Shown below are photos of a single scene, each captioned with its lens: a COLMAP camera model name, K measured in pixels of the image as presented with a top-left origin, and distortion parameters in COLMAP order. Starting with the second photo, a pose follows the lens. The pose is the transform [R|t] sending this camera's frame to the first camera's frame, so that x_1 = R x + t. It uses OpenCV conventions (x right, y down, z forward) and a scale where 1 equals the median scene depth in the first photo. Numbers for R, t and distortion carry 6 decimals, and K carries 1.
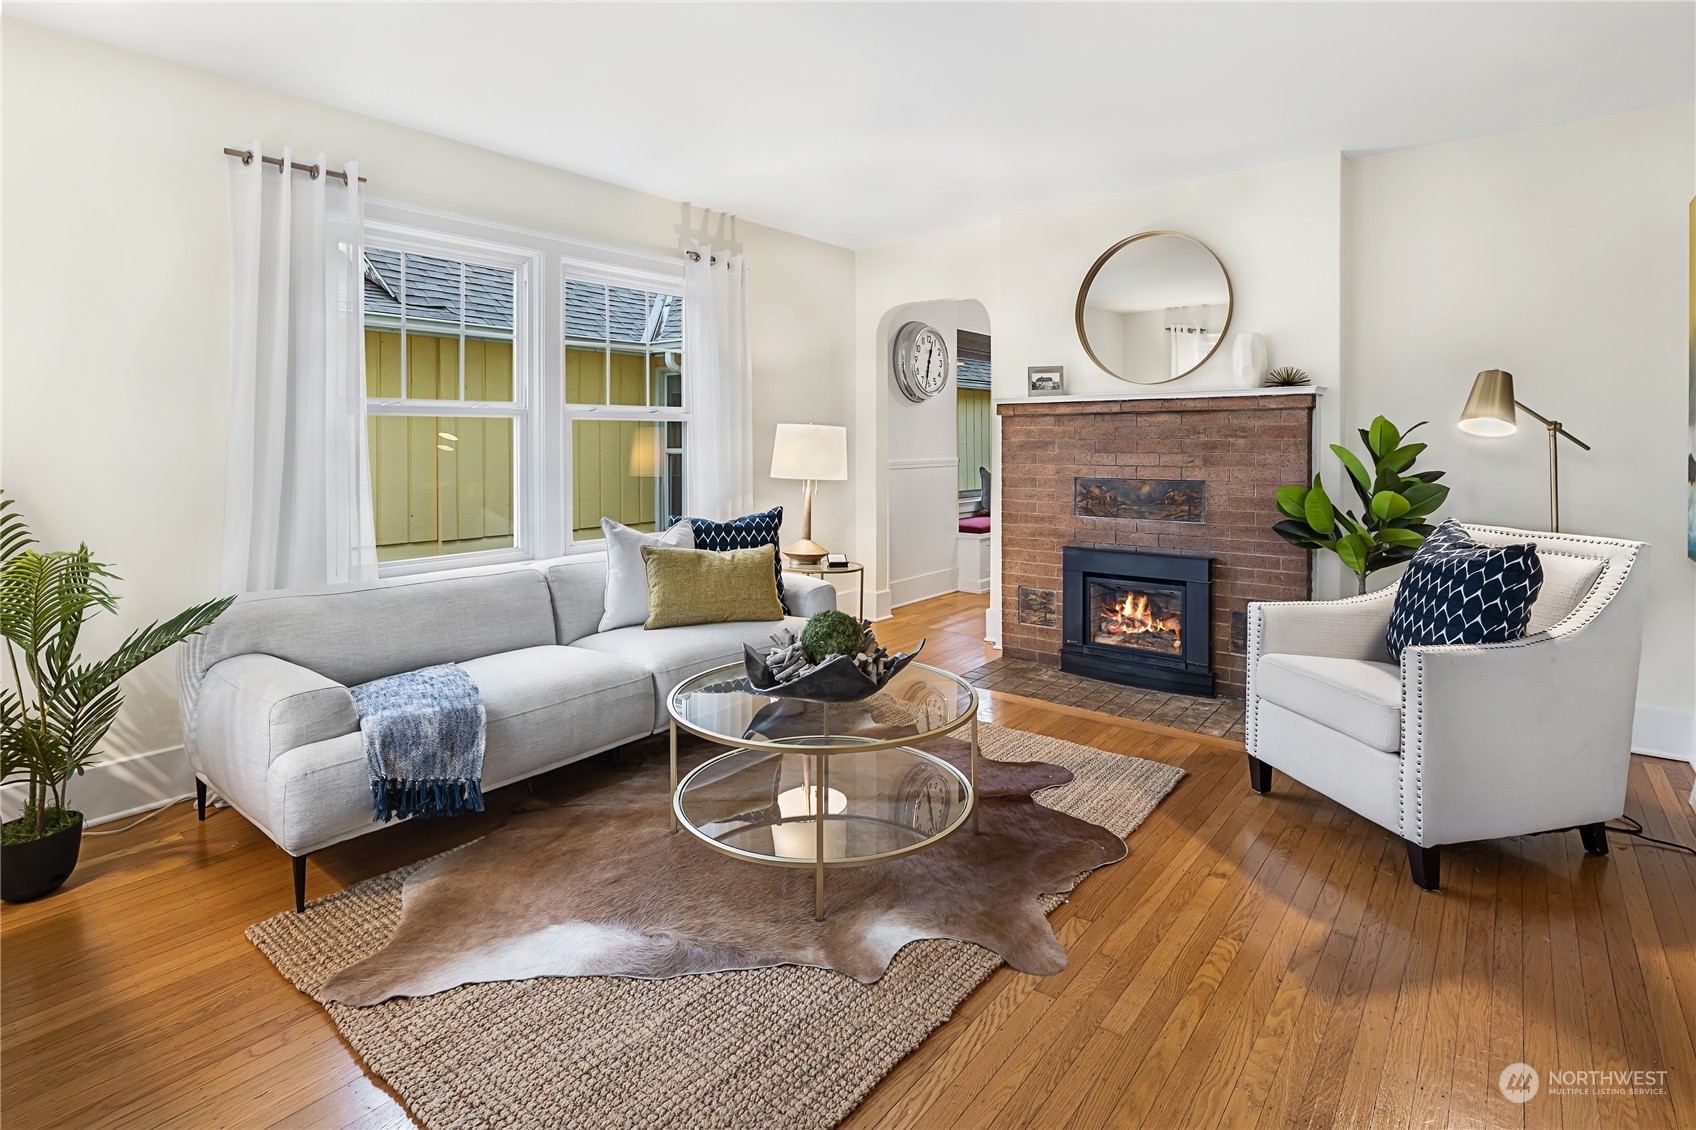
lens RADIAL K [[867.8, 0, 778.7], [0, 867.8, 447.1], [0, 0, 1]] dist [-0.007776, -0.000502]
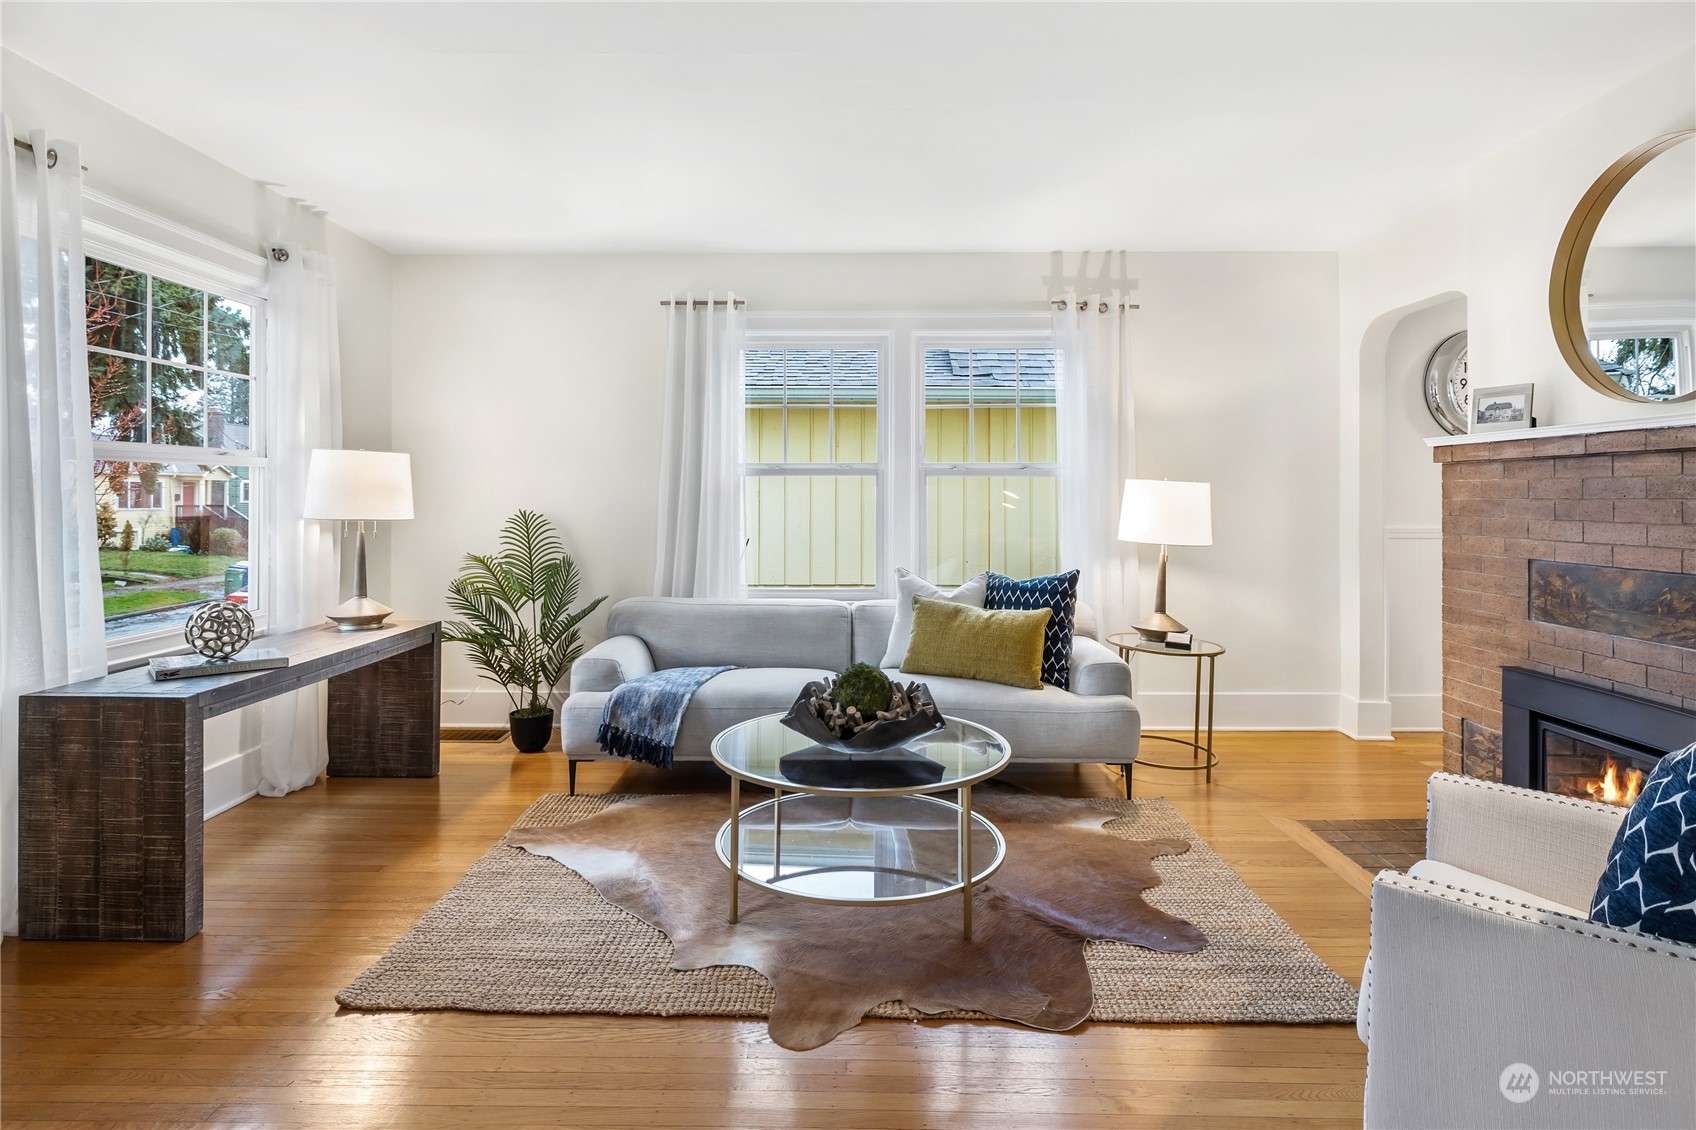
lens RADIAL K [[881.8, 0, 803.2], [0, 881.8, 493.7], [0, 0, 1]] dist [-0.006435, 0.002634]
pose [[0.610556, 0.003005, -0.791967, 0.547596], [-0.010372, 0.999937, -0.004202, -0.004632], [0.791905, 0.010780, 0.610549, 0.198968]]
